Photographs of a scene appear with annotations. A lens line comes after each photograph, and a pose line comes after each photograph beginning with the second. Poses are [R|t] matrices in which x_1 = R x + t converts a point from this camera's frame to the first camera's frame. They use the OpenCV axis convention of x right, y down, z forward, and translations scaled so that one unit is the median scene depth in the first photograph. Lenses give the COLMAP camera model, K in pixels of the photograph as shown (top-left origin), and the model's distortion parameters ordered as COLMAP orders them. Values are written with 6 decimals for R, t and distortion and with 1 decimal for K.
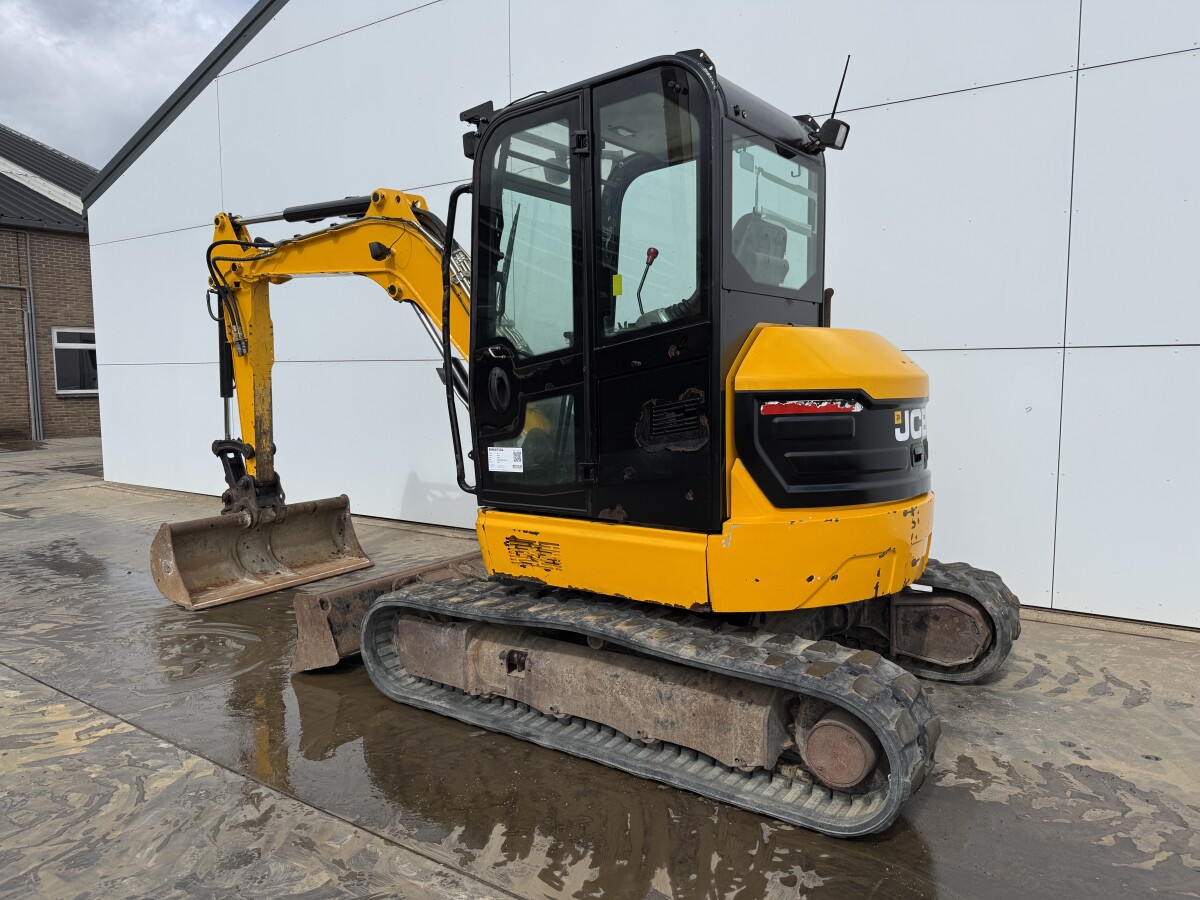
lens RADIAL K [[844.4, 0, 608.5], [0, 844.4, 460.1], [0, 0, 1]] dist [0.032649, -0.049402]
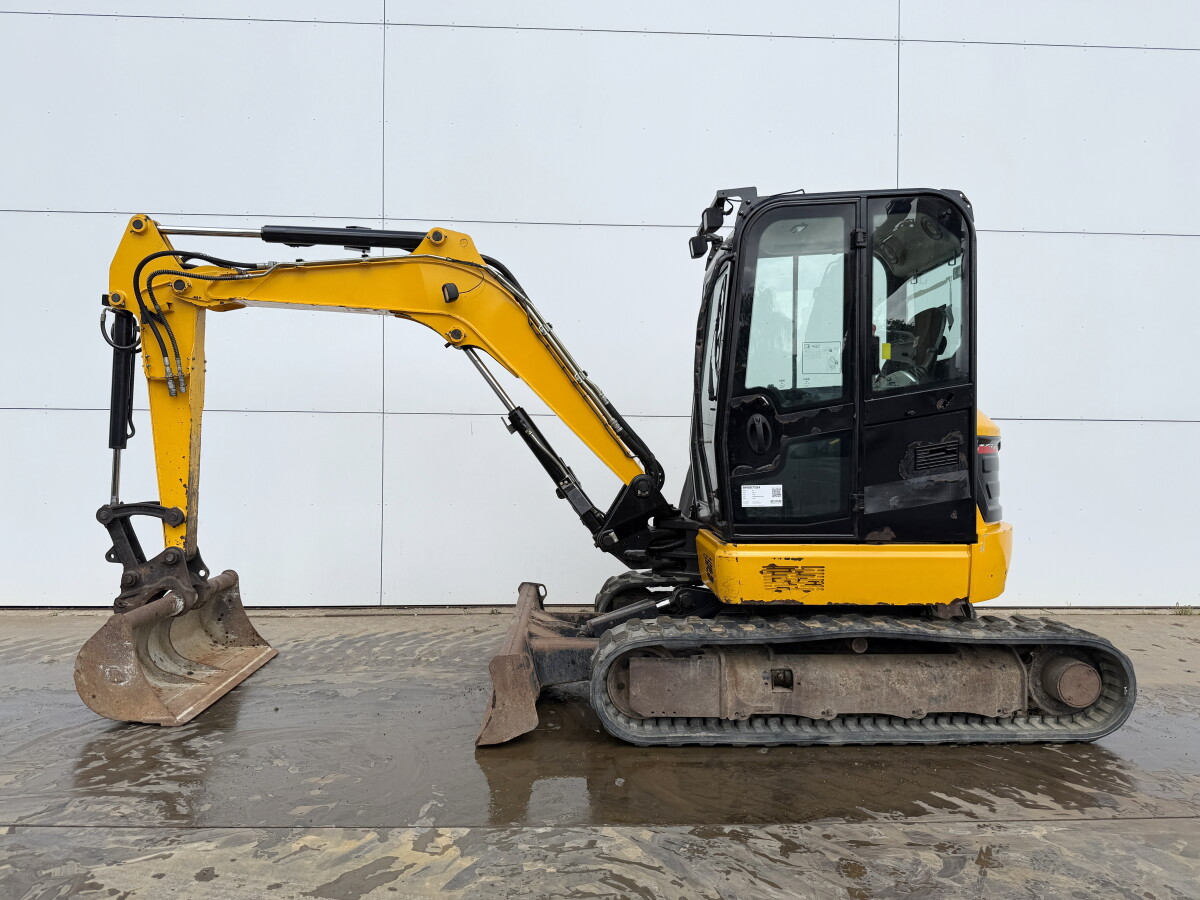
lens RADIAL K [[861.7, 0, 600.0], [0, 861.7, 450.0], [0, 0, 1]] dist [-0.002009, -0.005850]
pose [[0.801763, 0.011113, 0.597538, -0.977834], [0.049203, 0.995206, -0.084528, 0.024424], [-0.595613, 0.097172, 0.797372, 0.214151]]
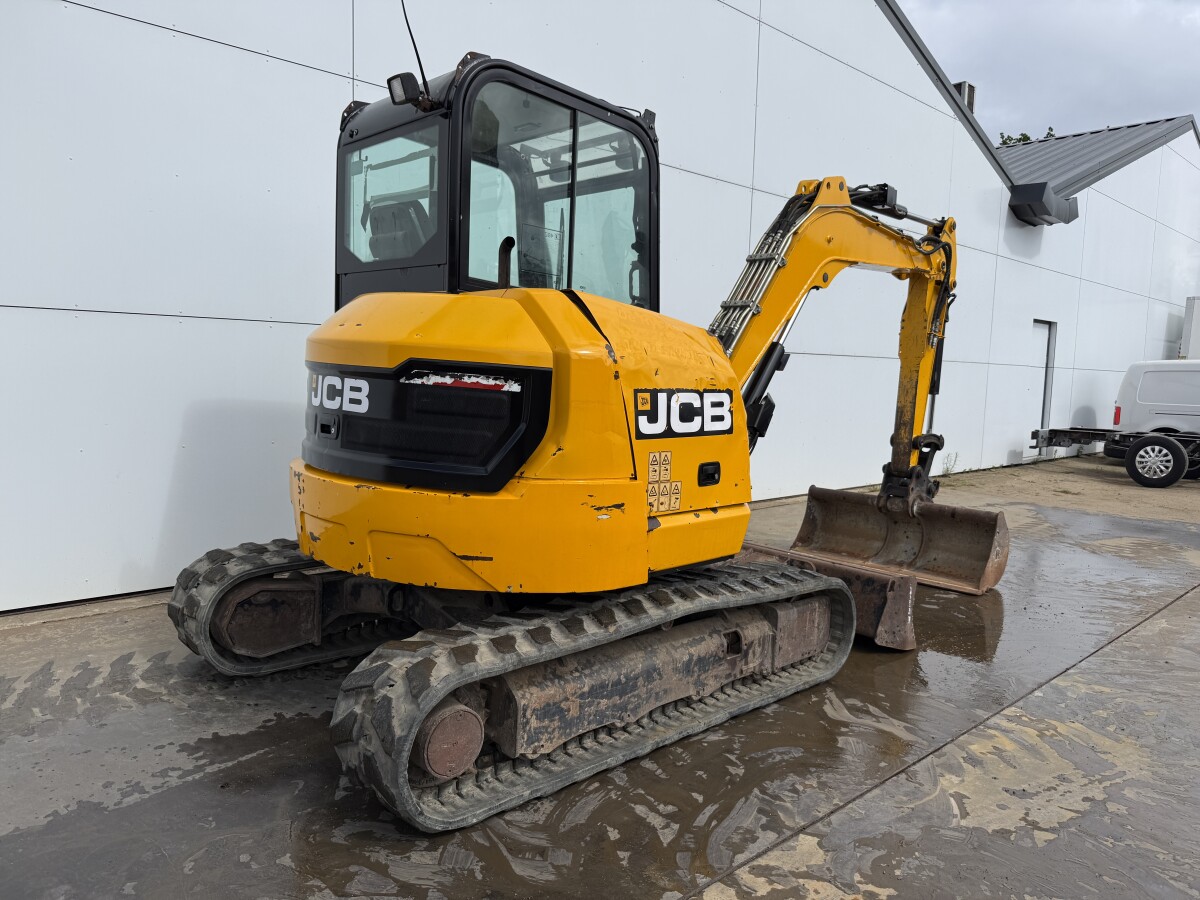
lens RADIAL K [[849.8, 0, 600.0], [0, 849.8, 450.0], [0, 0, 1]] dist [0.140731, -0.207878]
pose [[0.206752, -0.083116, 0.974857, -1.670373], [0.072414, 0.994952, 0.069472, -0.098841], [-0.975710, 0.056230, 0.211727, 1.260213]]
